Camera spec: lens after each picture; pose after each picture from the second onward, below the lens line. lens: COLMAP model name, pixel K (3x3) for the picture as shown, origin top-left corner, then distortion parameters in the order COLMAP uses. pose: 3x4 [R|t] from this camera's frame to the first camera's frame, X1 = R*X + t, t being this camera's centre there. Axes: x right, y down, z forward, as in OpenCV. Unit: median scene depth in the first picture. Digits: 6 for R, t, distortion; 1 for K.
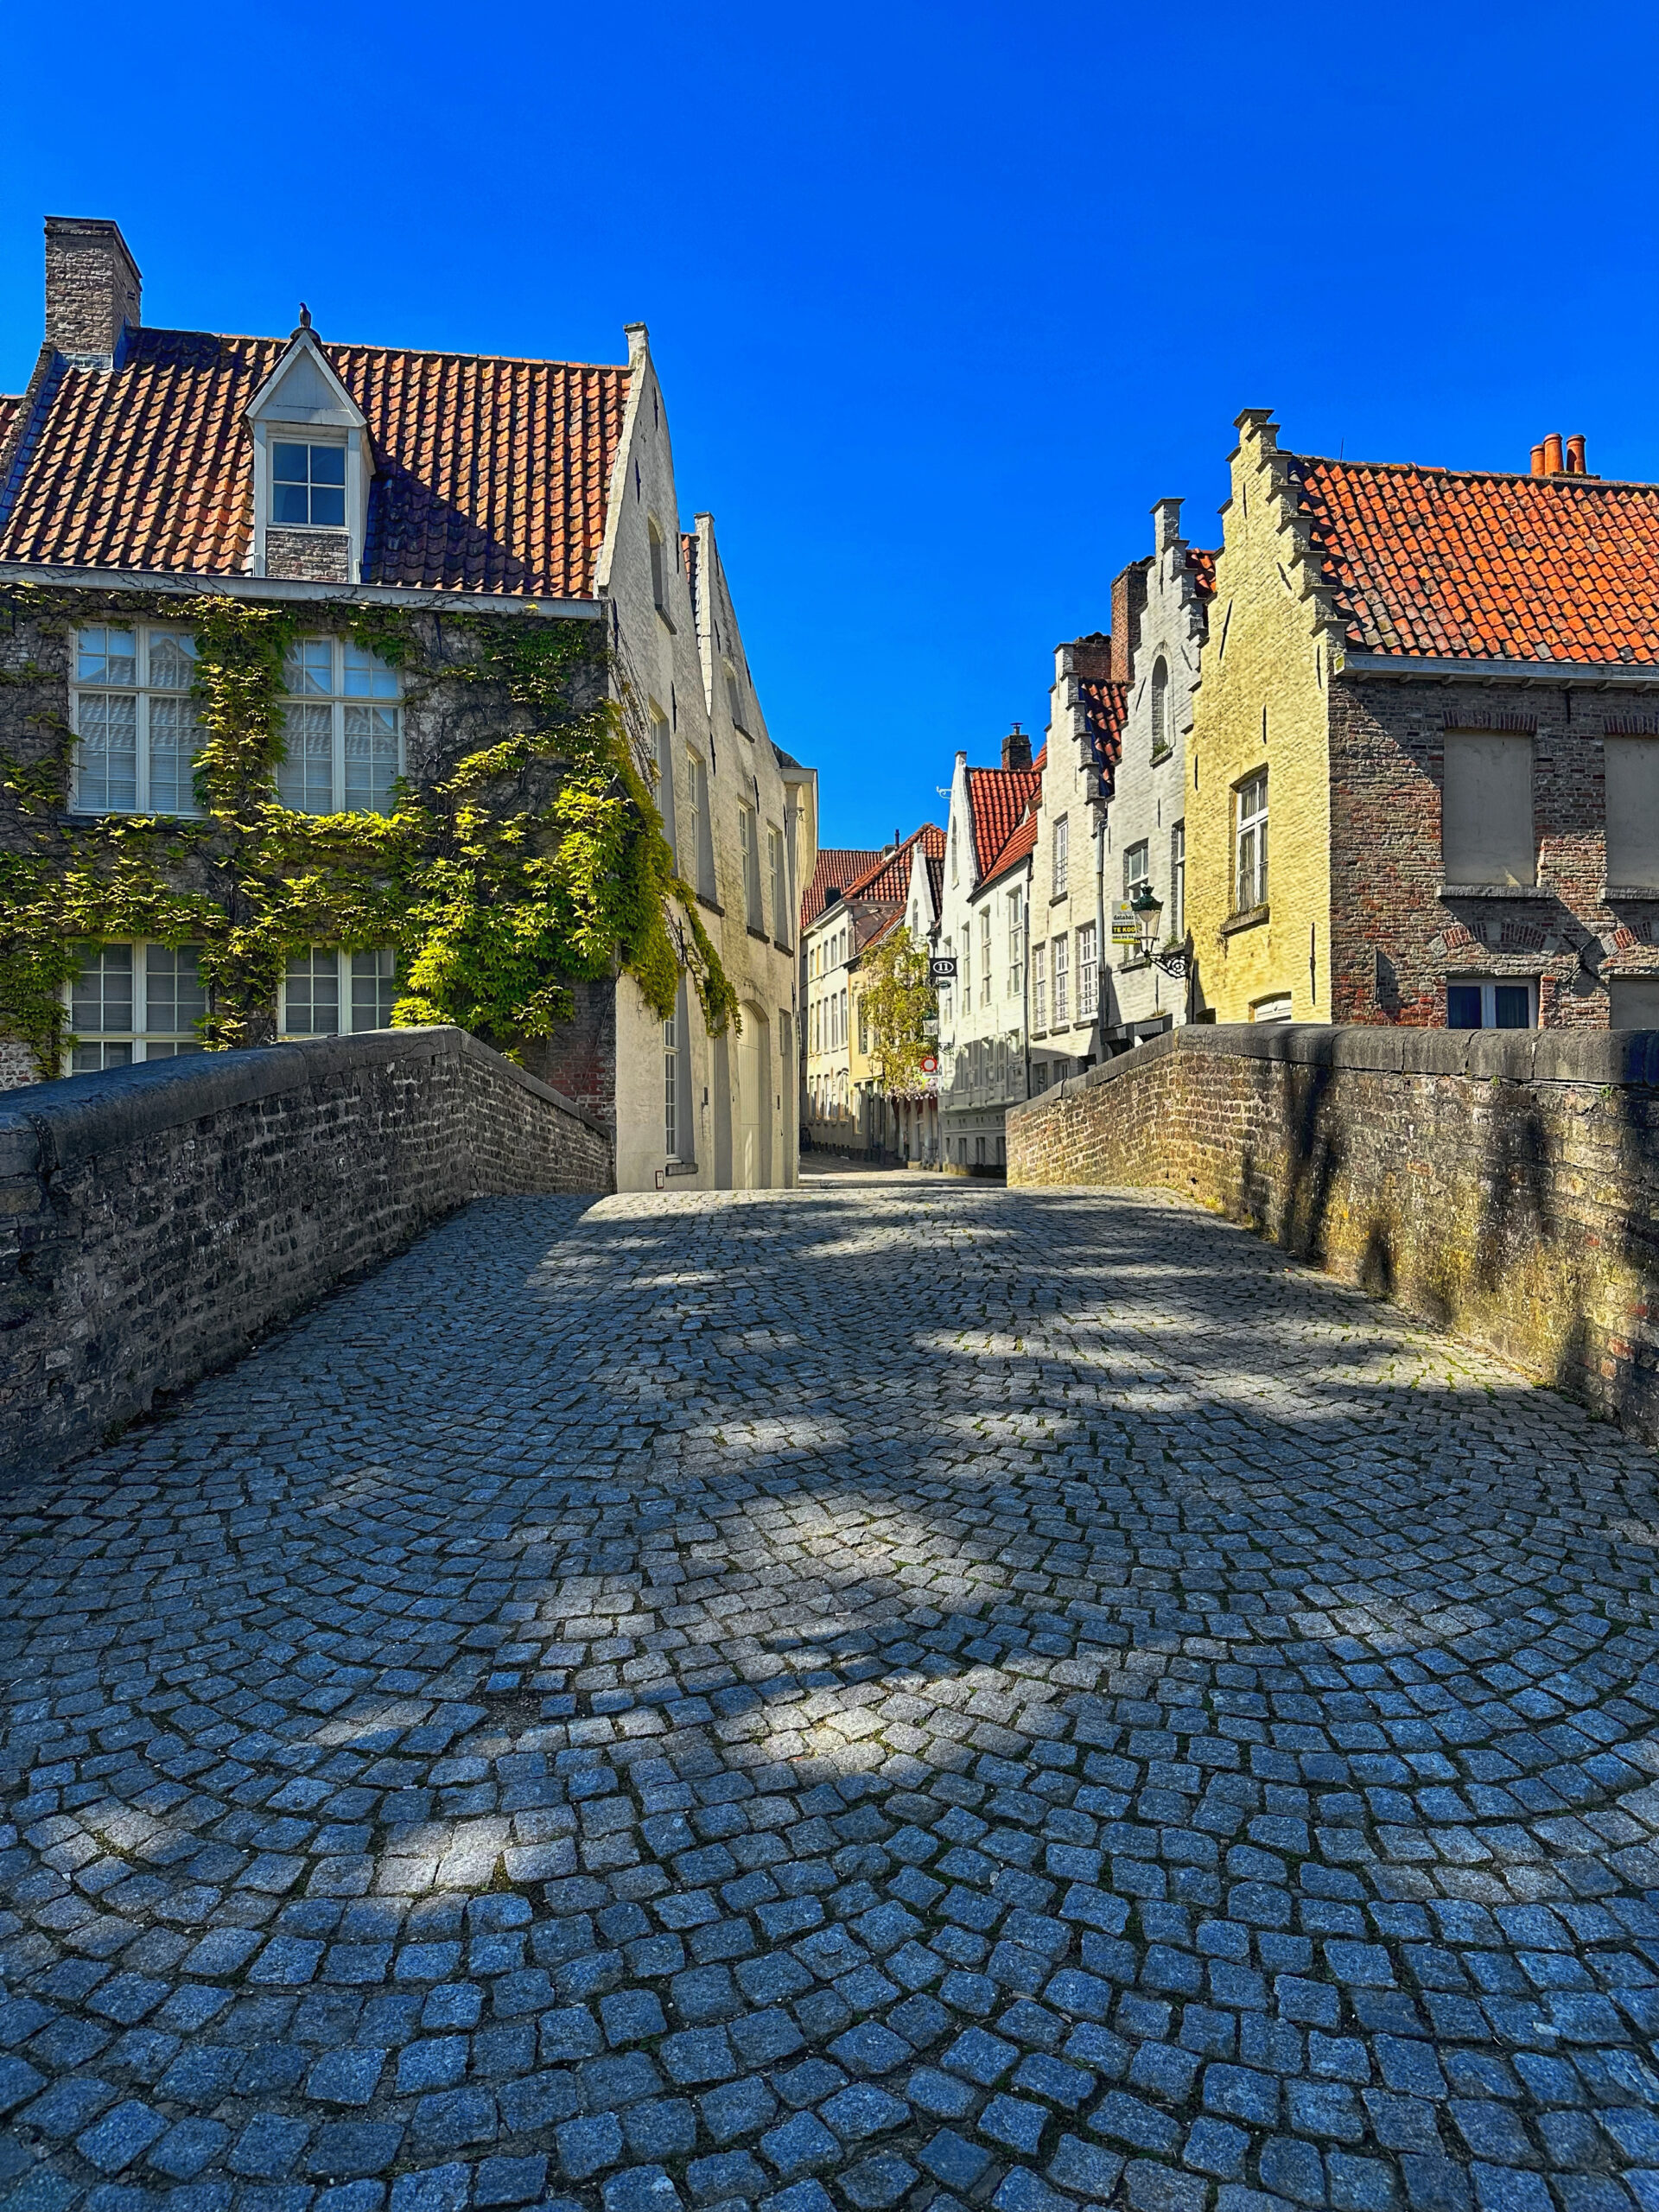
lens RADIAL K [[1605.7, 0, 829.5], [0, 1605.7, 1106.0], [0, 0, 1]] dist [0.142557, -0.250855]
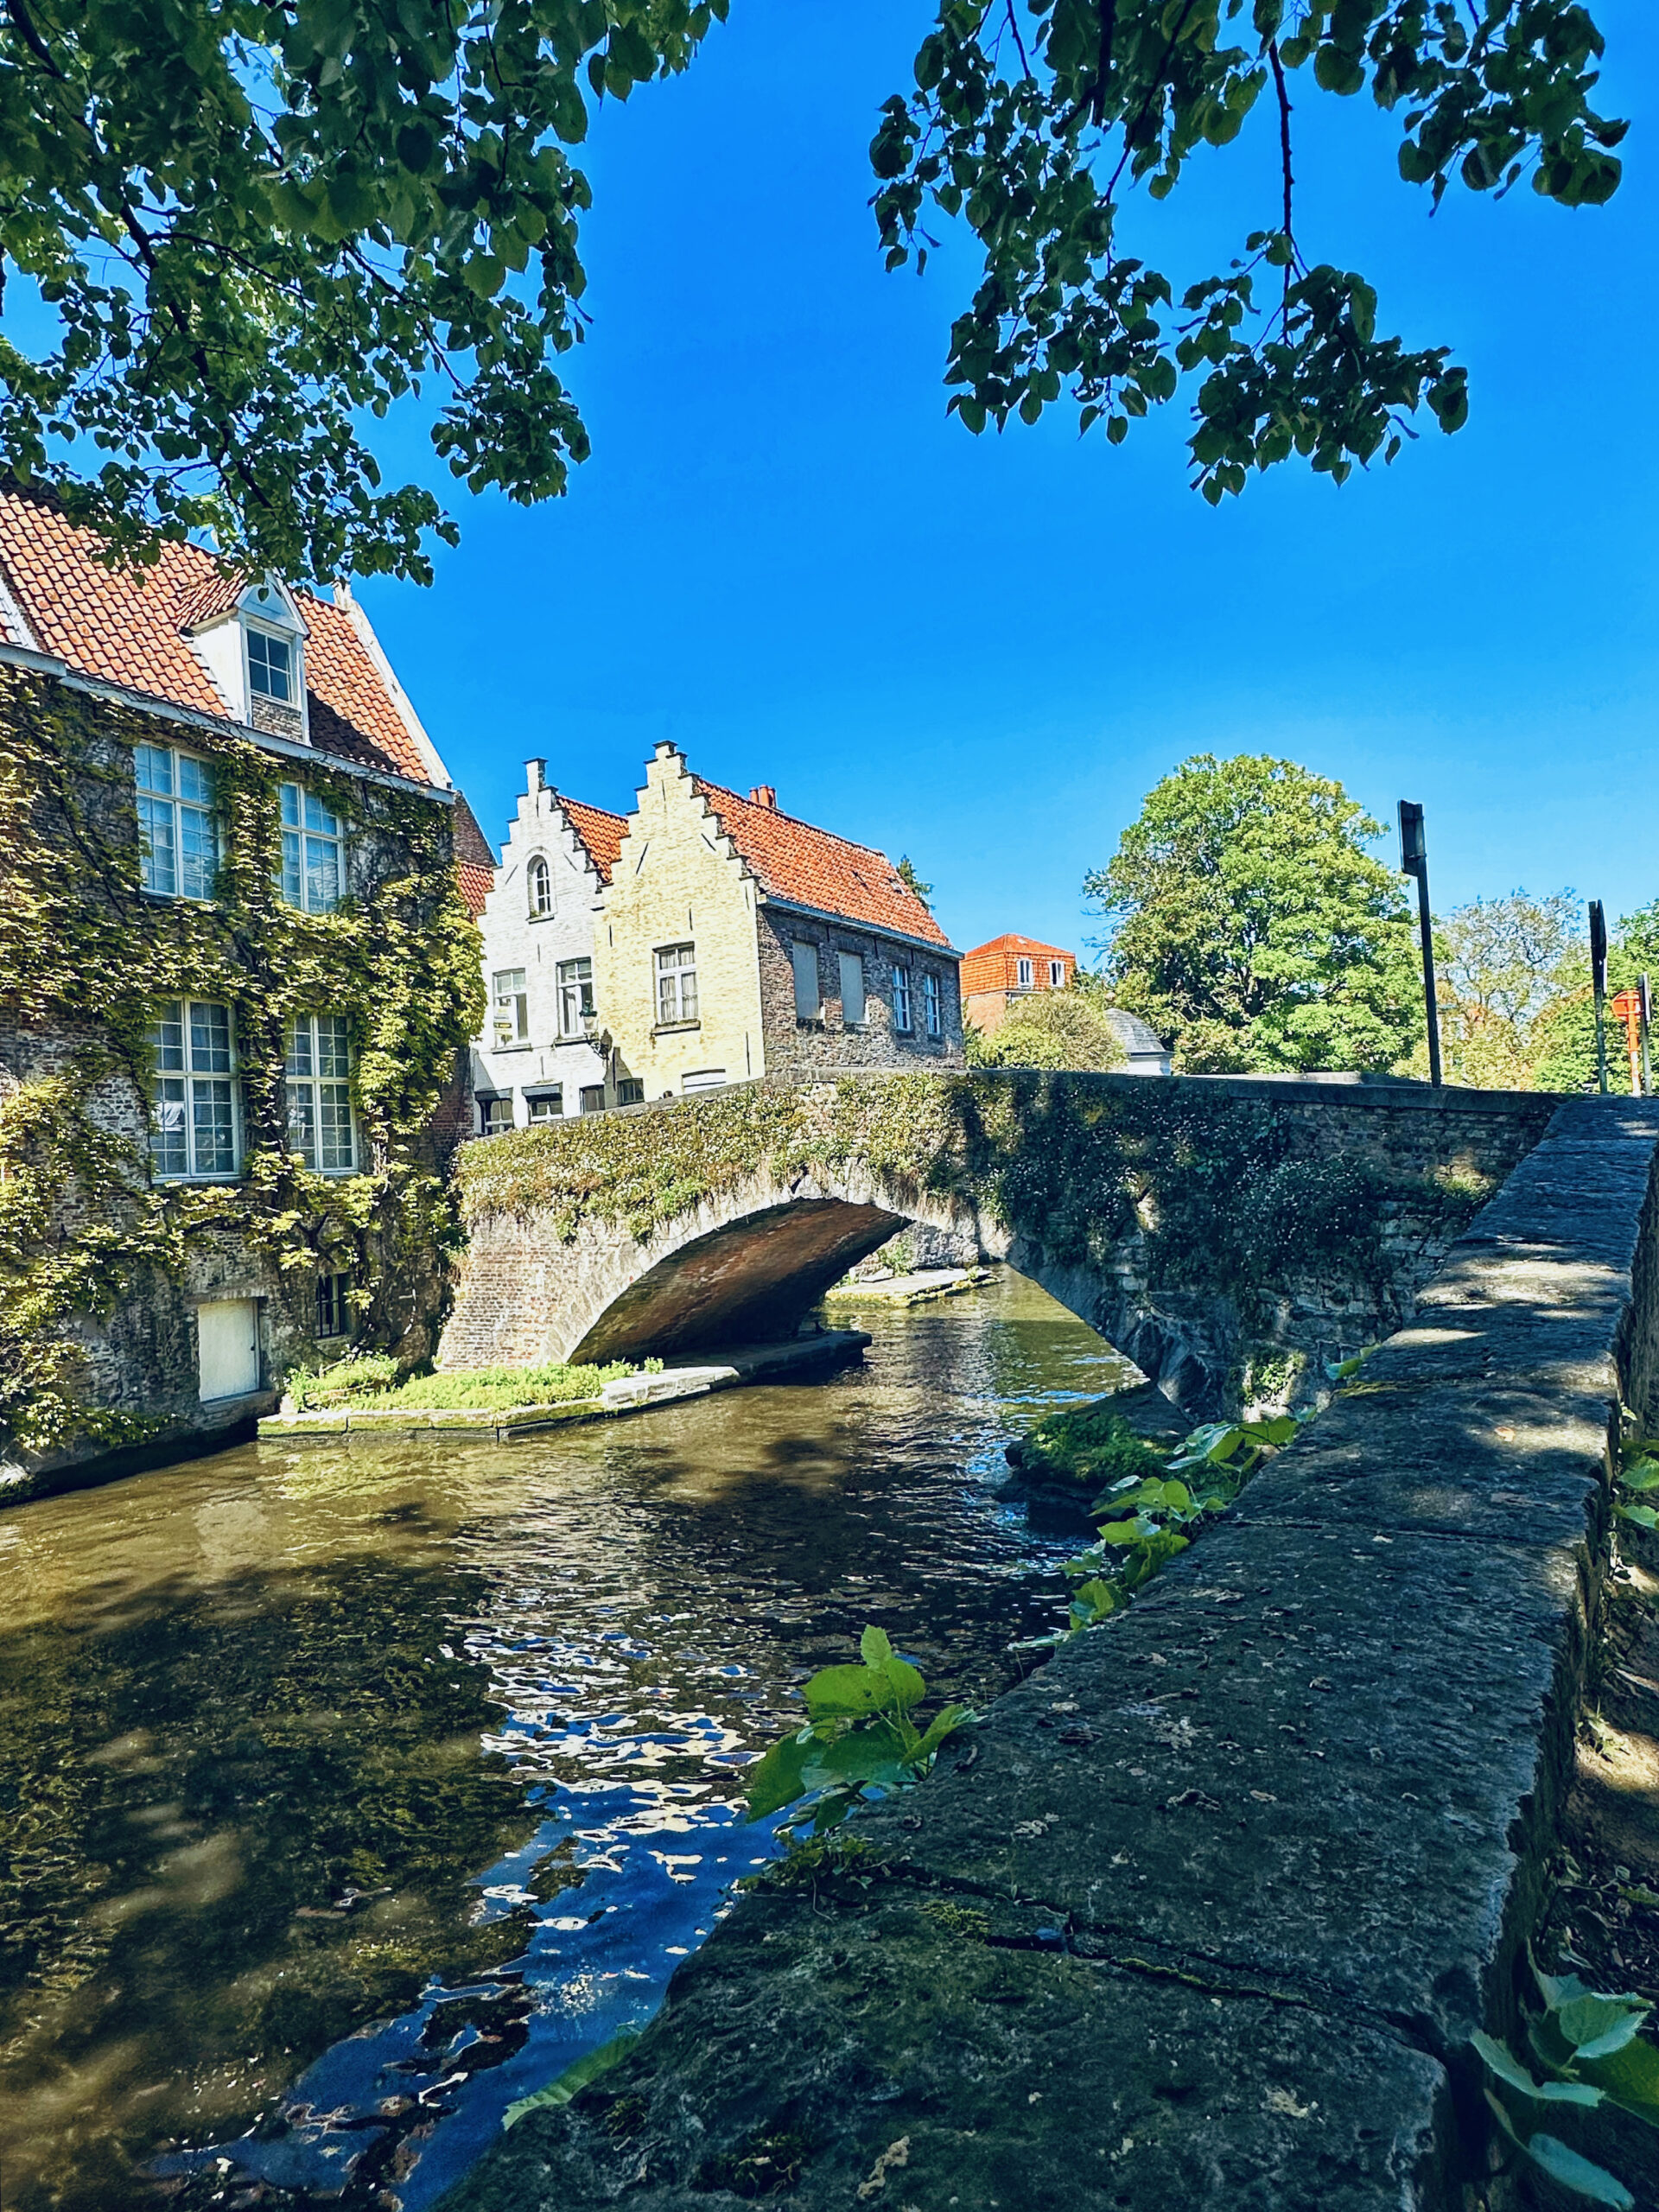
lens RADIAL K [[1223.2, 0, 829.5], [0, 1223.2, 1106.0], [0, 0, 1]] dist [-0.000360, -0.000065]
pose [[0.662938, 0.012538, 0.748569, -0.688870], [0.018887, 0.999261, -0.033463, 0.019595], [-0.748436, 0.036322, 0.662212, 0.006248]]
